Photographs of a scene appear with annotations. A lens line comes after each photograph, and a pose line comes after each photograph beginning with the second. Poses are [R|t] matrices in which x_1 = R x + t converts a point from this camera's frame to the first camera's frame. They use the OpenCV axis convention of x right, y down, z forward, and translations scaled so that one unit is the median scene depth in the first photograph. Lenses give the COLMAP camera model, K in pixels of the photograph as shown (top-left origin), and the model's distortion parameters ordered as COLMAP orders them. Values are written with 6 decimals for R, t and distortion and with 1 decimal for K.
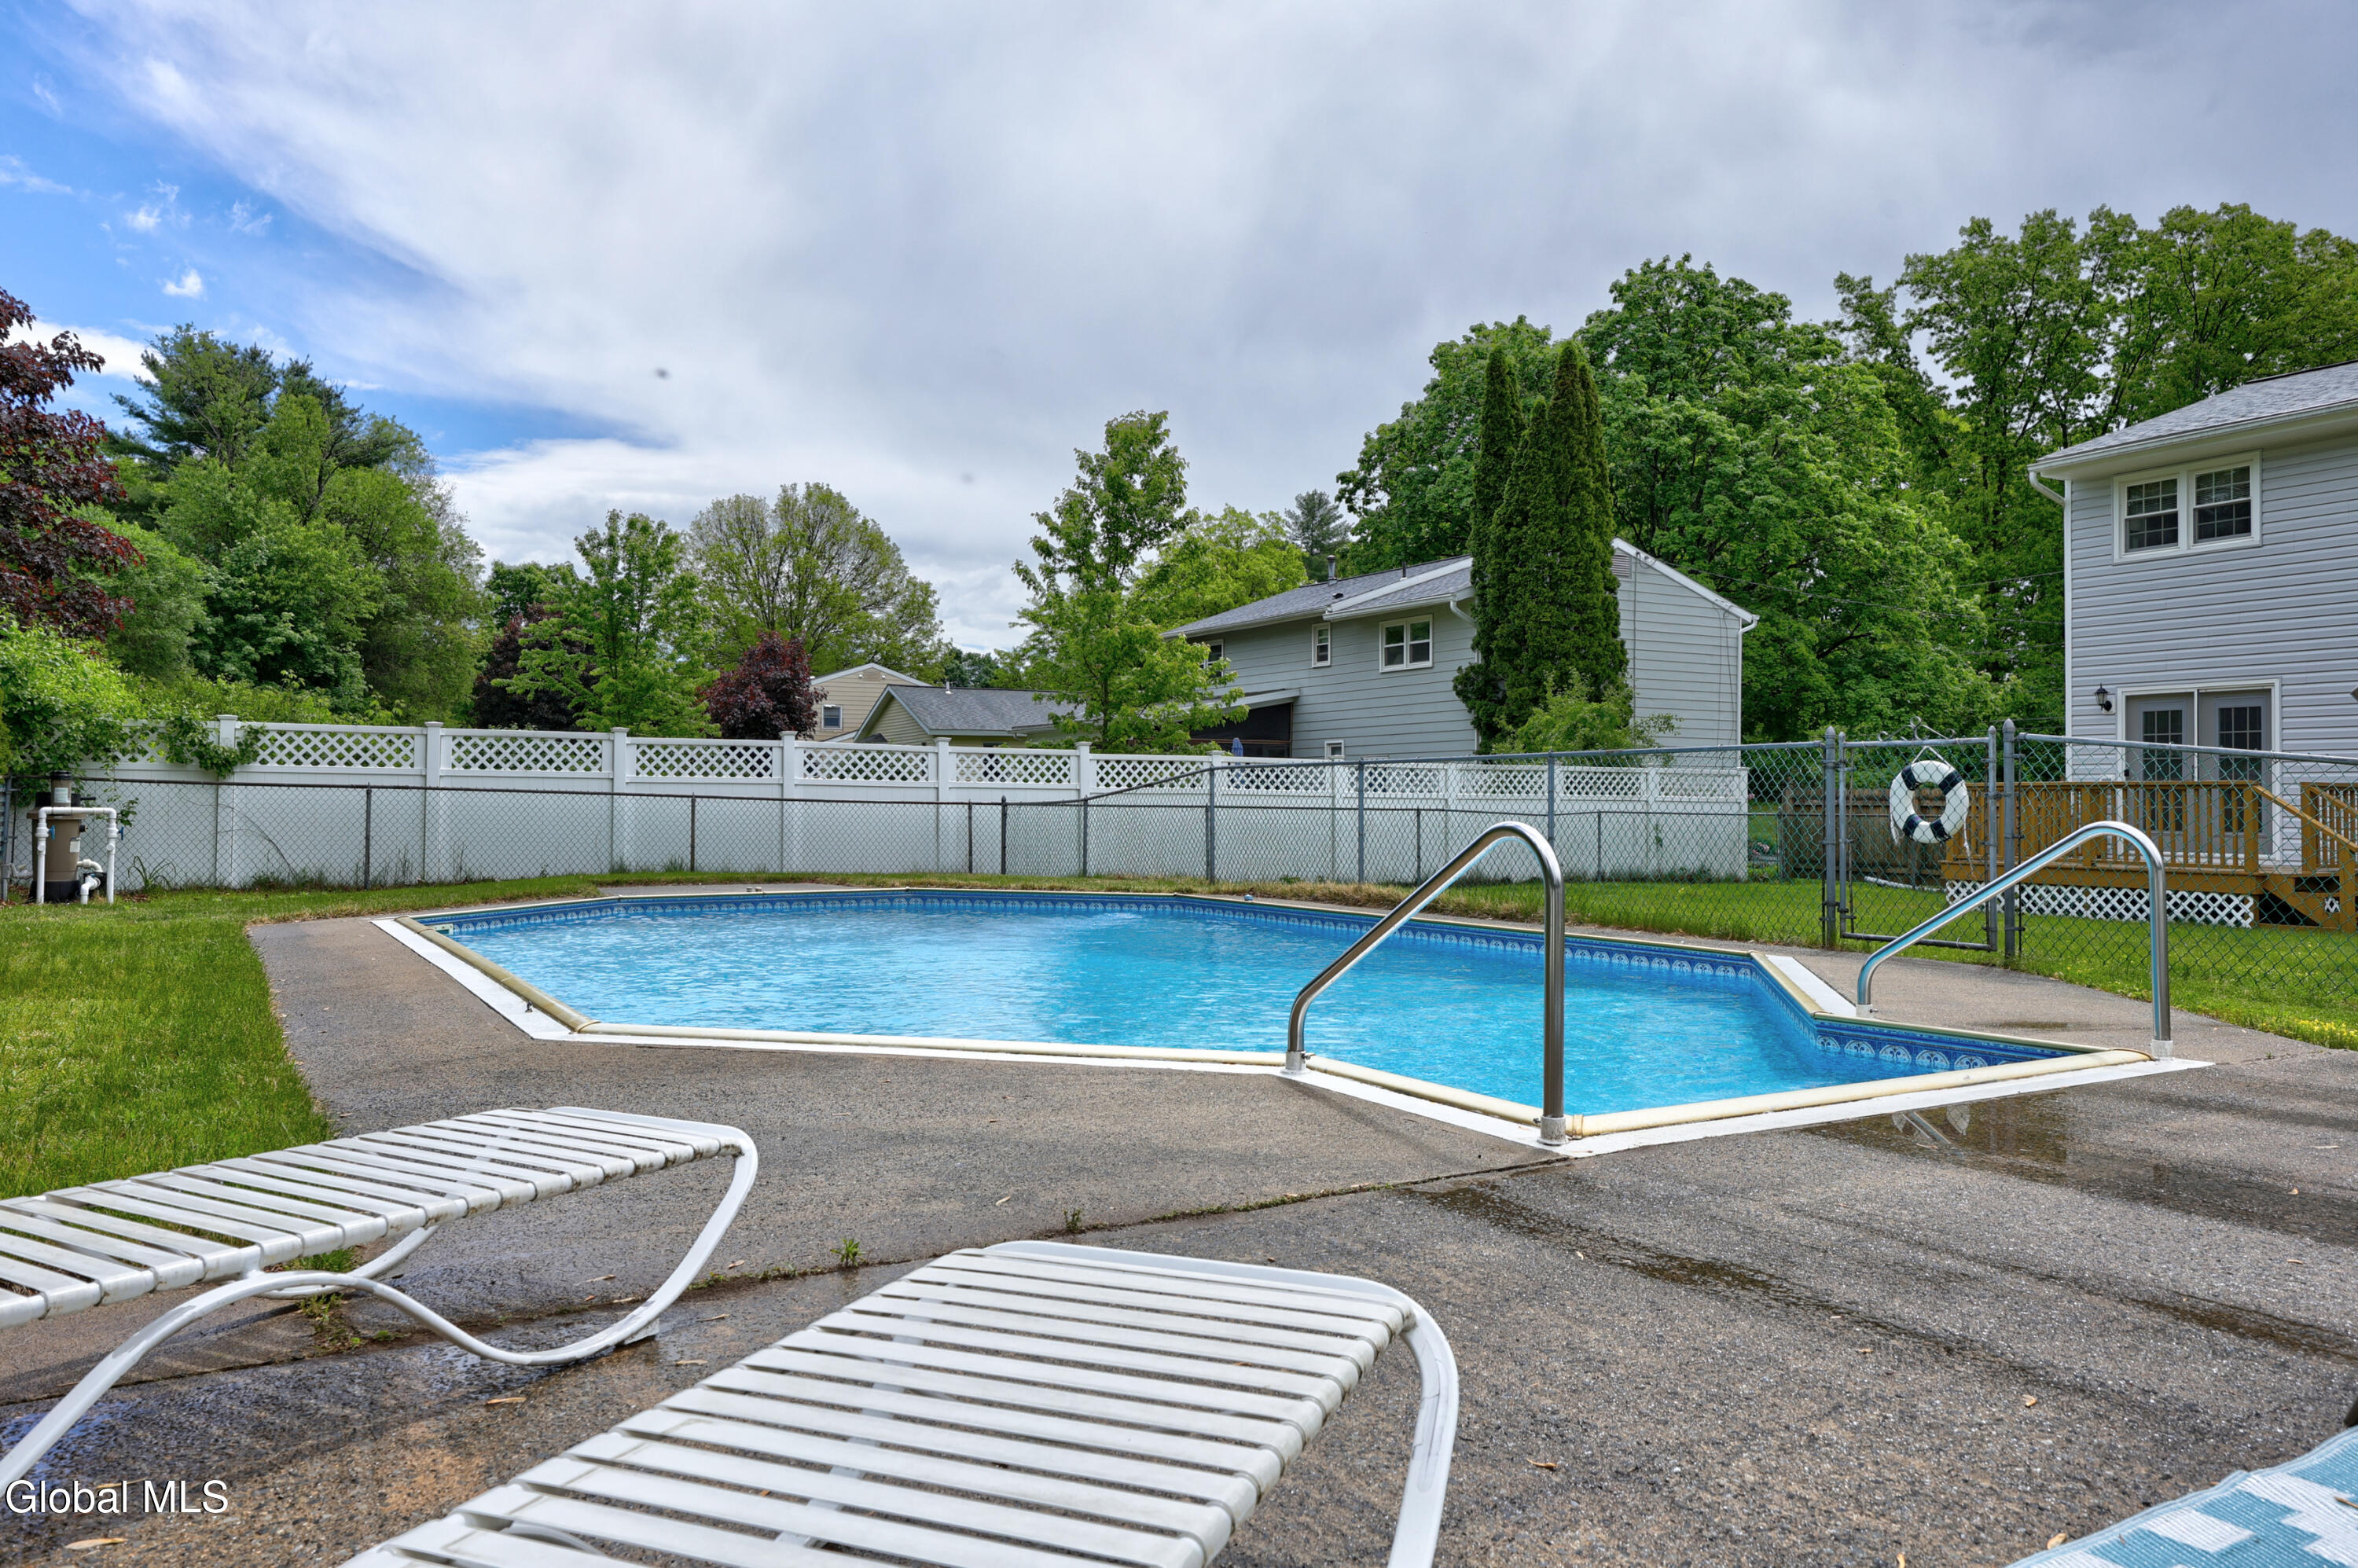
lens RADIAL K [[1694.1, 0, 1153.4], [0, 1694.1, 739.9], [0, 0, 1]] dist [0.024365, -0.009389]
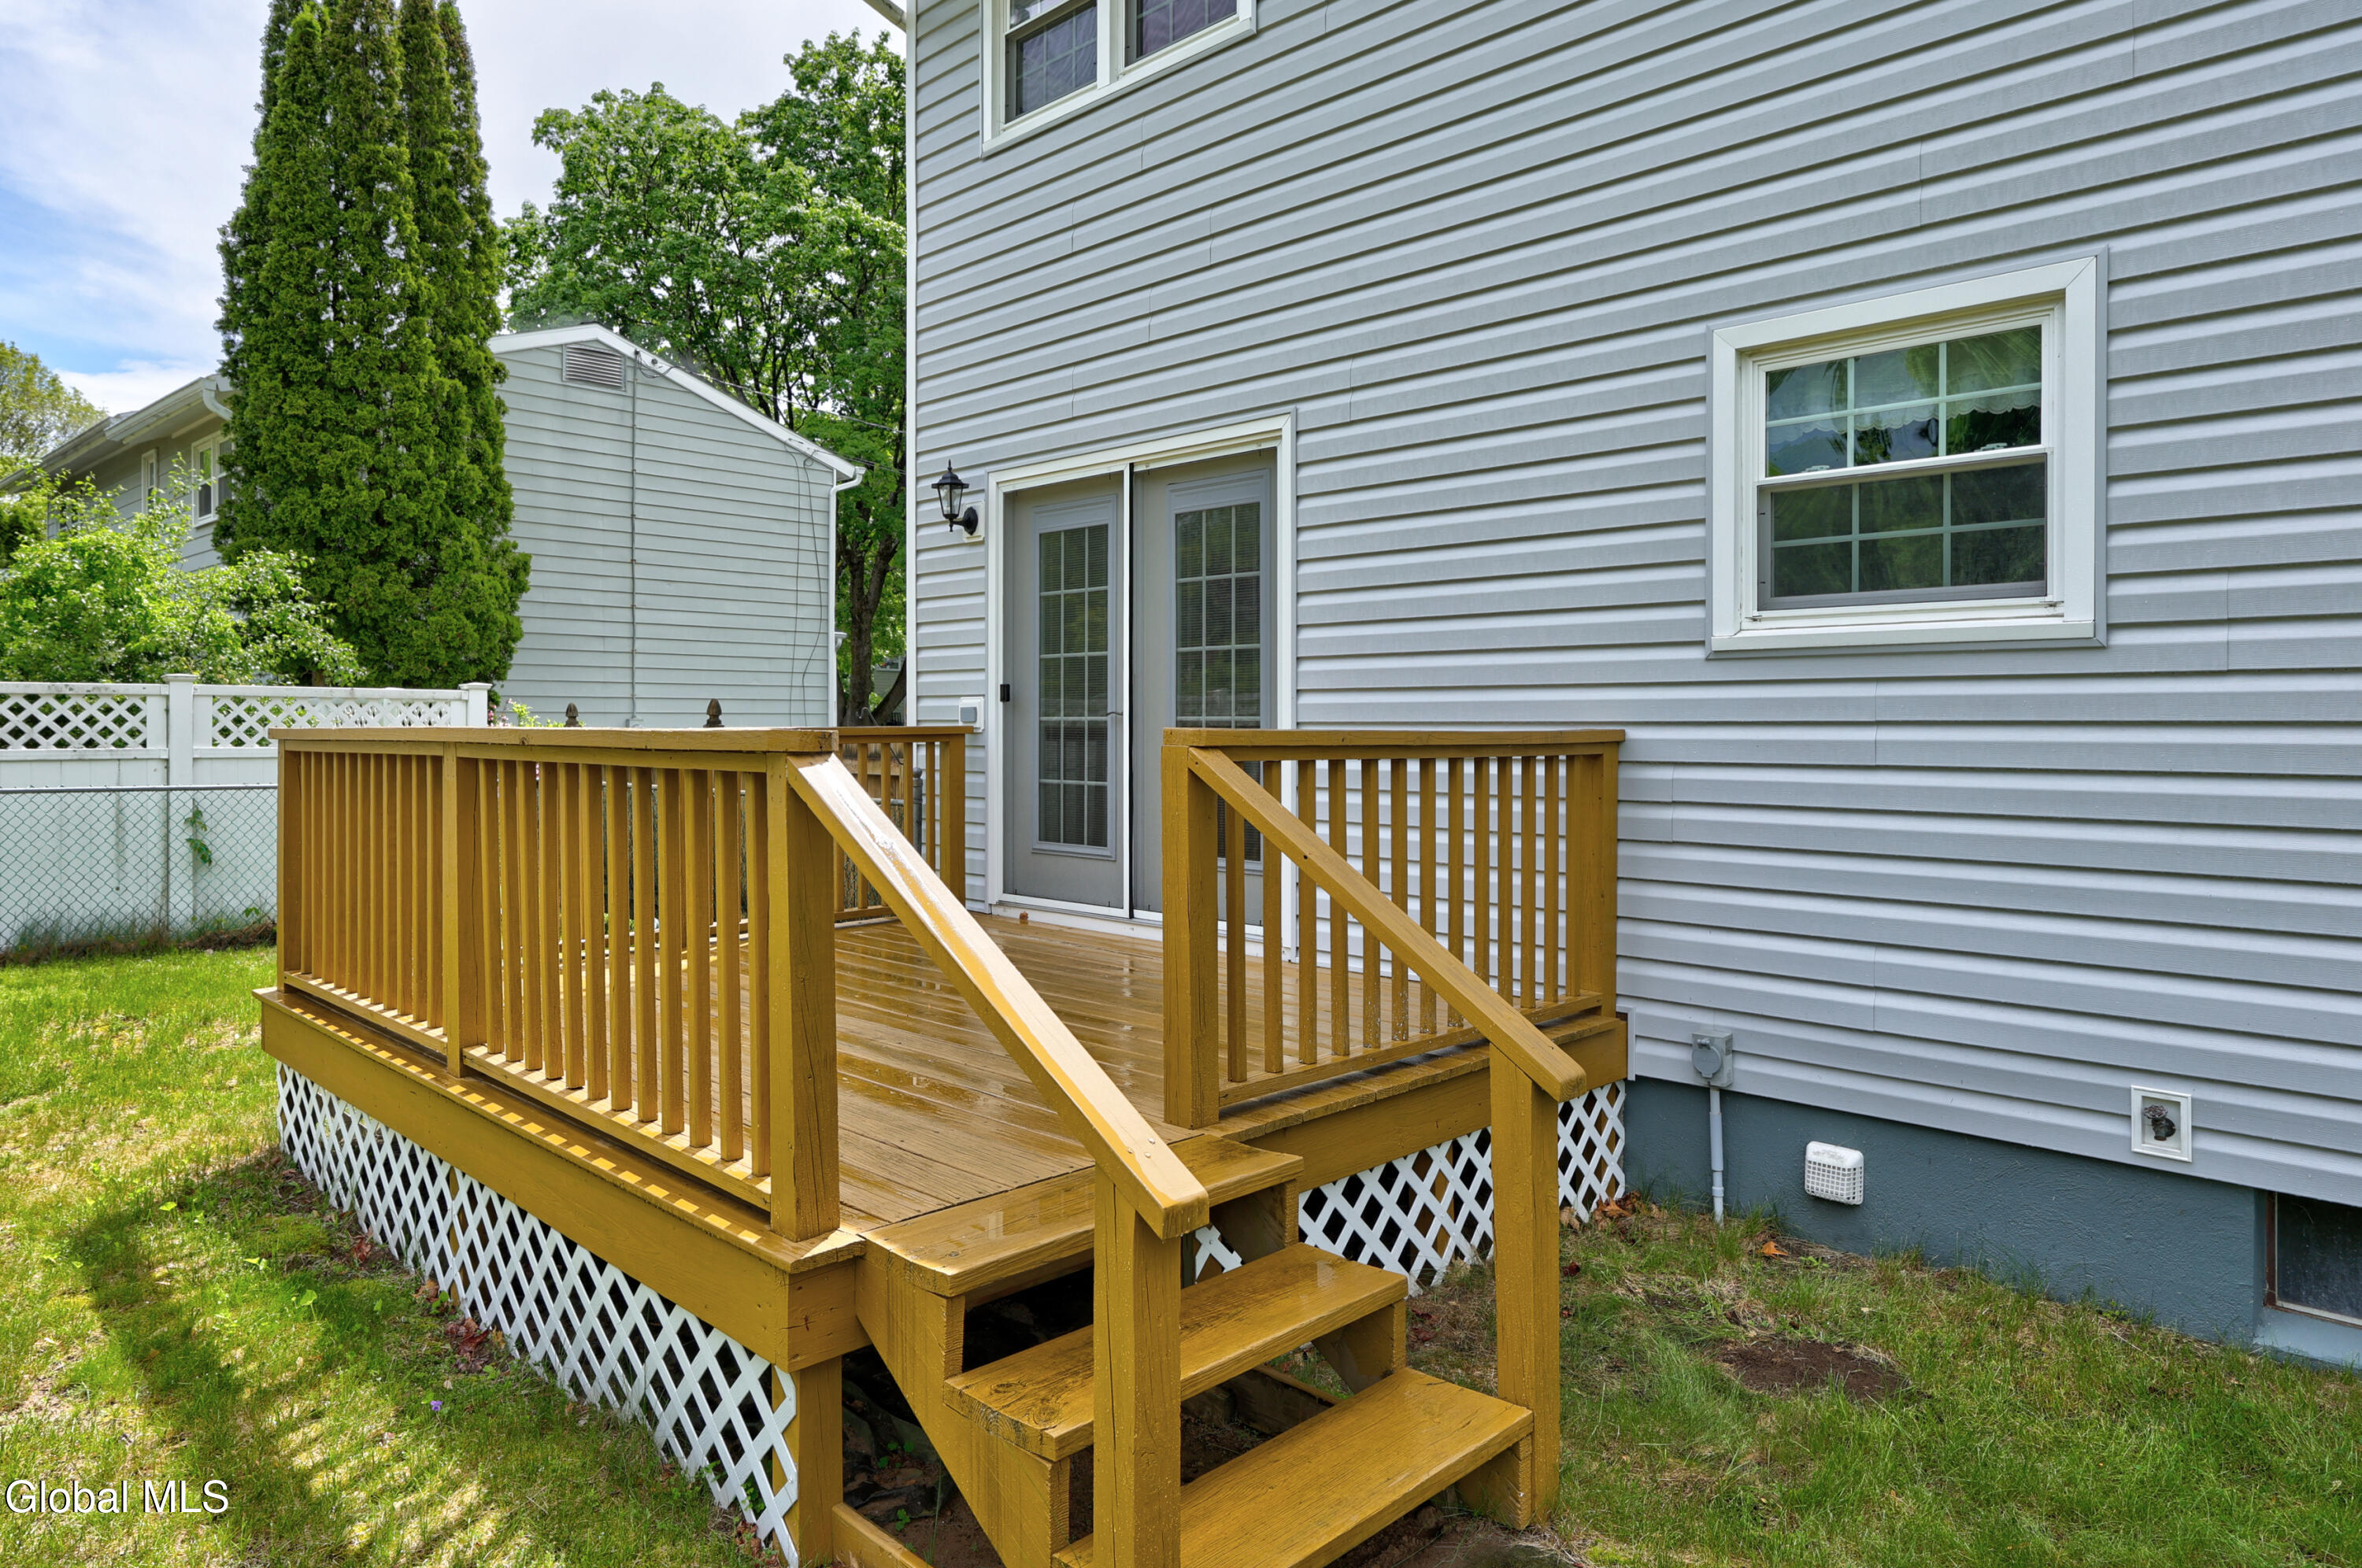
lens RADIAL K [[1401.3, 0, 1193.8], [0, 1401.3, 722.9], [0, 0, 1]] dist [-0.017921, 0.000298]
pose [[0.952416, -0.008590, 0.304679, 0.266150], [-0.003543, 0.999223, 0.039246, 0.006905], [-0.304780, -0.038458, 0.951646, 0.353843]]
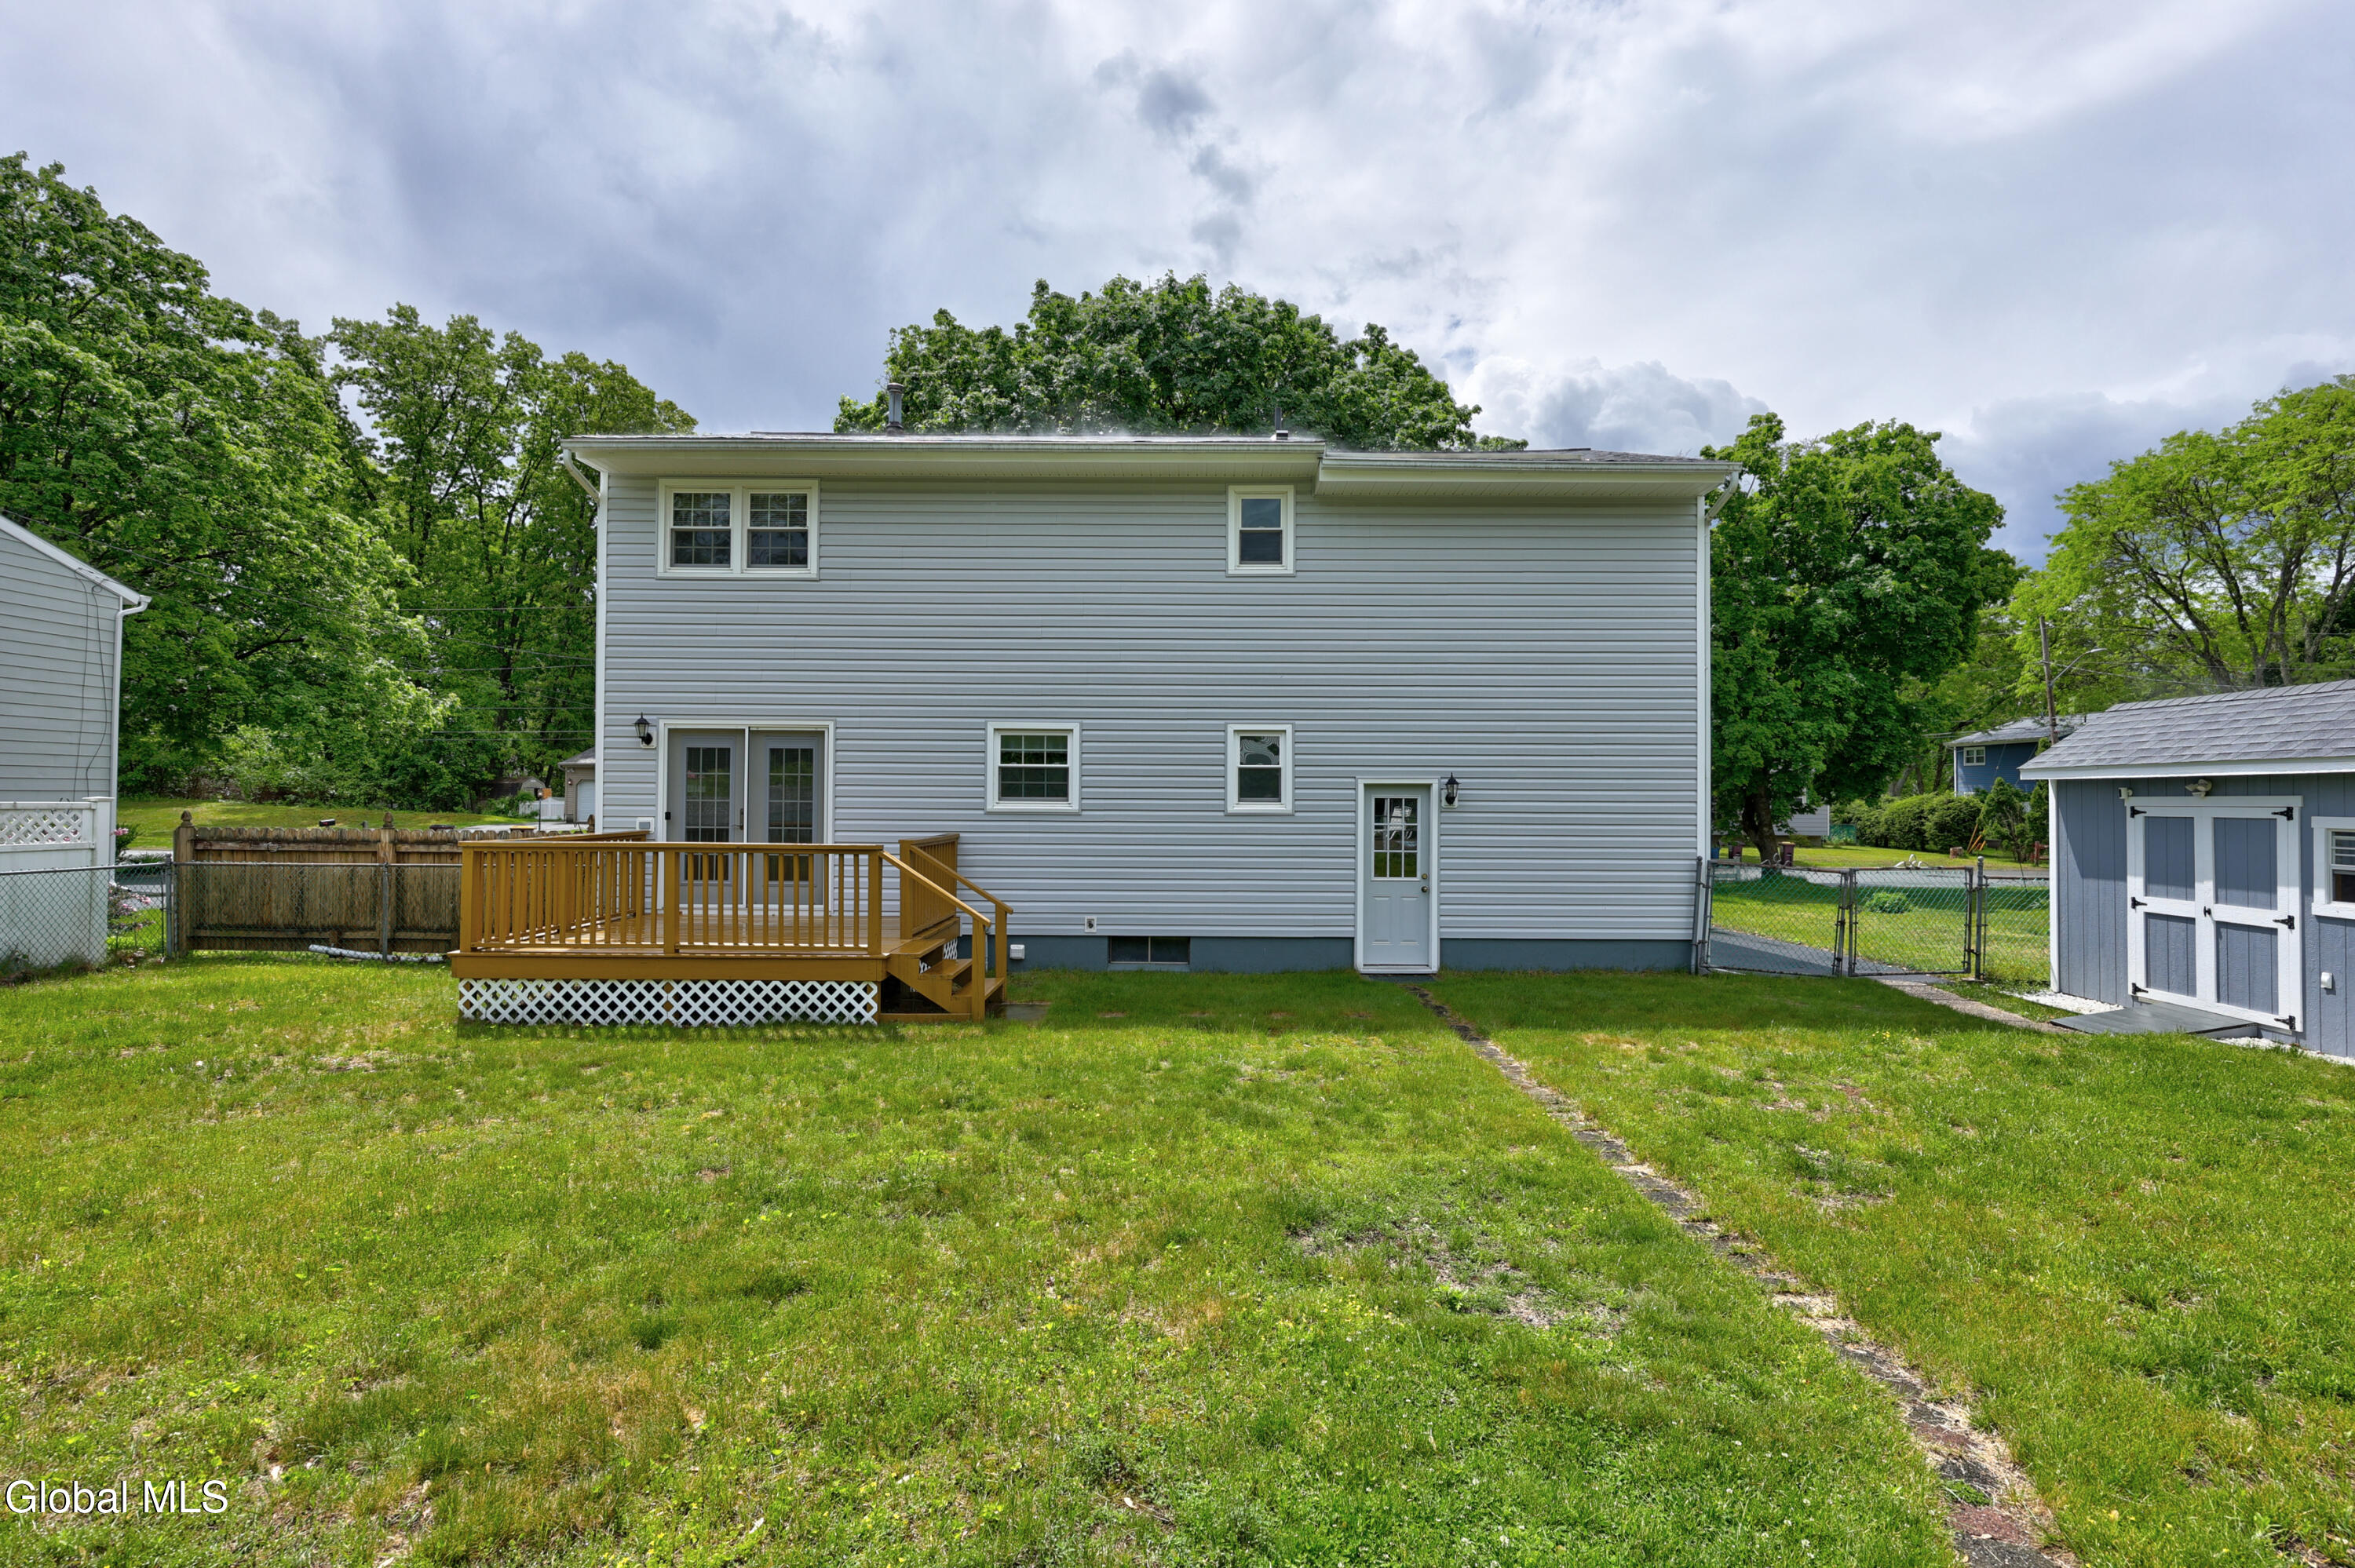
lens RADIAL K [[1068.6, 0, 1182.2], [0, 1068.6, 792.6], [0, 0, 1]] dist [0.004874, -0.004863]
pose [[0.453757, -0.000384, 0.891125, 0.102081], [-0.040859, 0.998939, 0.021236, -0.007978], [-0.890188, -0.046046, 0.453260, 0.264738]]
